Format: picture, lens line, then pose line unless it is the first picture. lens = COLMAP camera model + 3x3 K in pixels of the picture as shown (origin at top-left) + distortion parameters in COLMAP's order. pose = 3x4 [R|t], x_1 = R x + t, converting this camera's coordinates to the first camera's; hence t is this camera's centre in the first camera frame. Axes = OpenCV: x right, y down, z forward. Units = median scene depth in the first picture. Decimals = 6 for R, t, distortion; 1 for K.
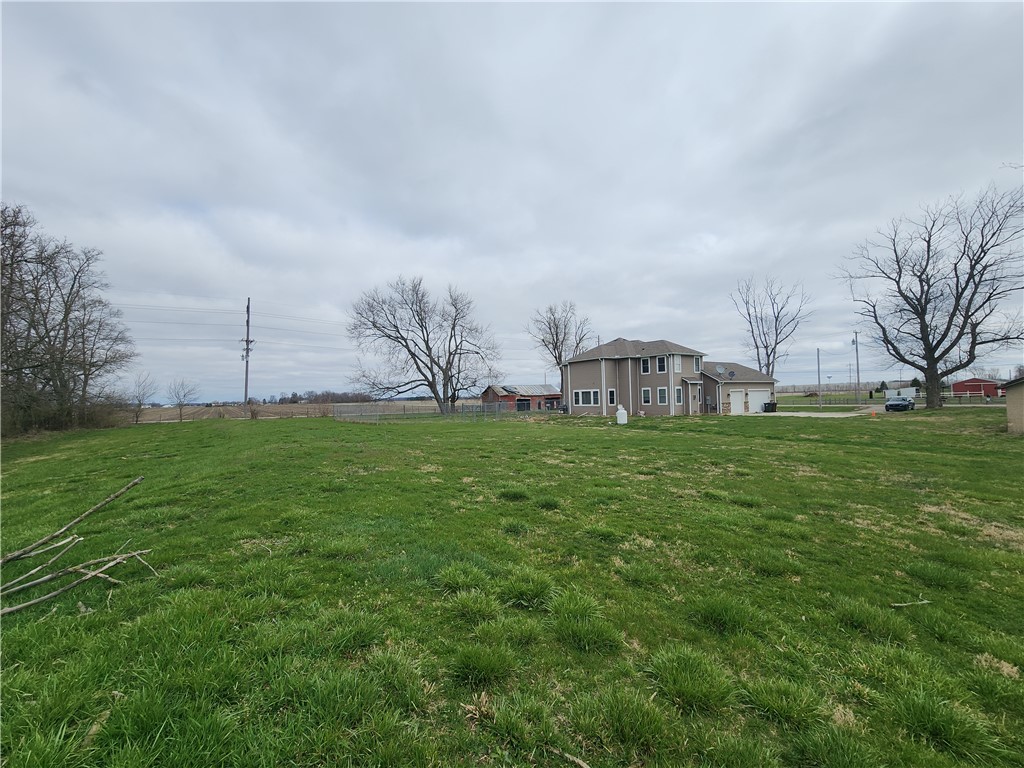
lens RADIAL K [[412.5, 0, 512.0], [0, 412.5, 384.0], [0, 0, 1]] dist [-0.000784, 0.000102]
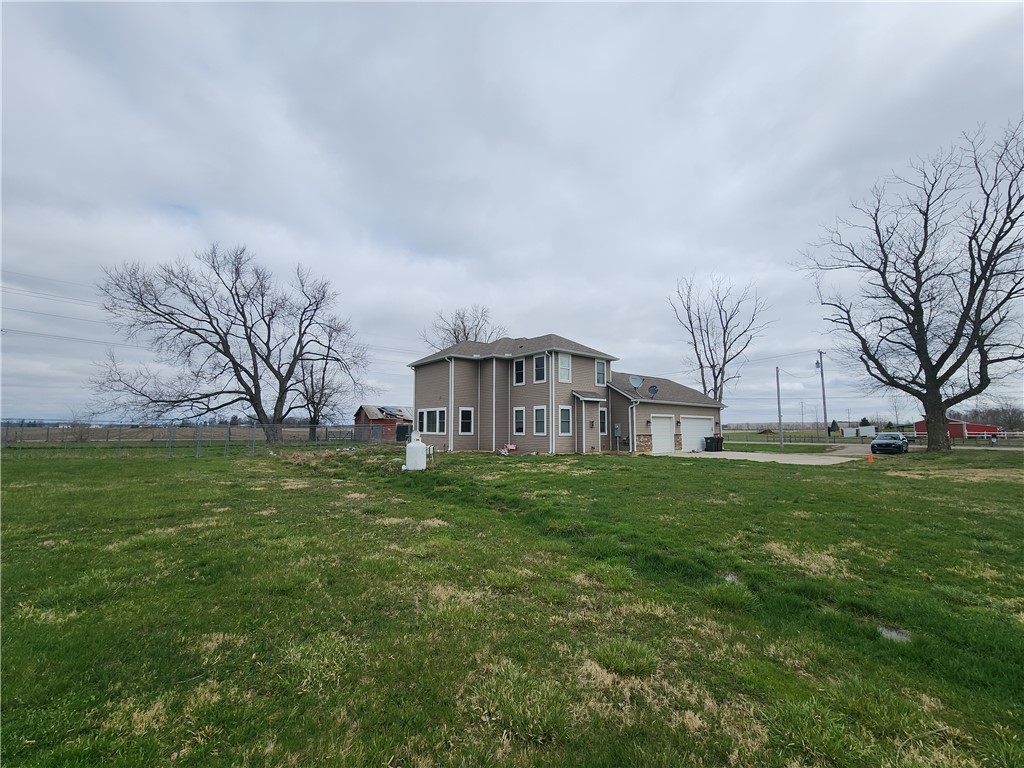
lens RADIAL K [[407.3, 0, 512.0], [0, 407.3, 384.0], [0, 0, 1]] dist [-0.000389, -0.000272]
pose [[0.996603, 0.036124, 0.074008, 0.251492], [-0.030410, 0.996573, -0.076919, 0.020614], [-0.076533, 0.074407, 0.994287, 0.366363]]
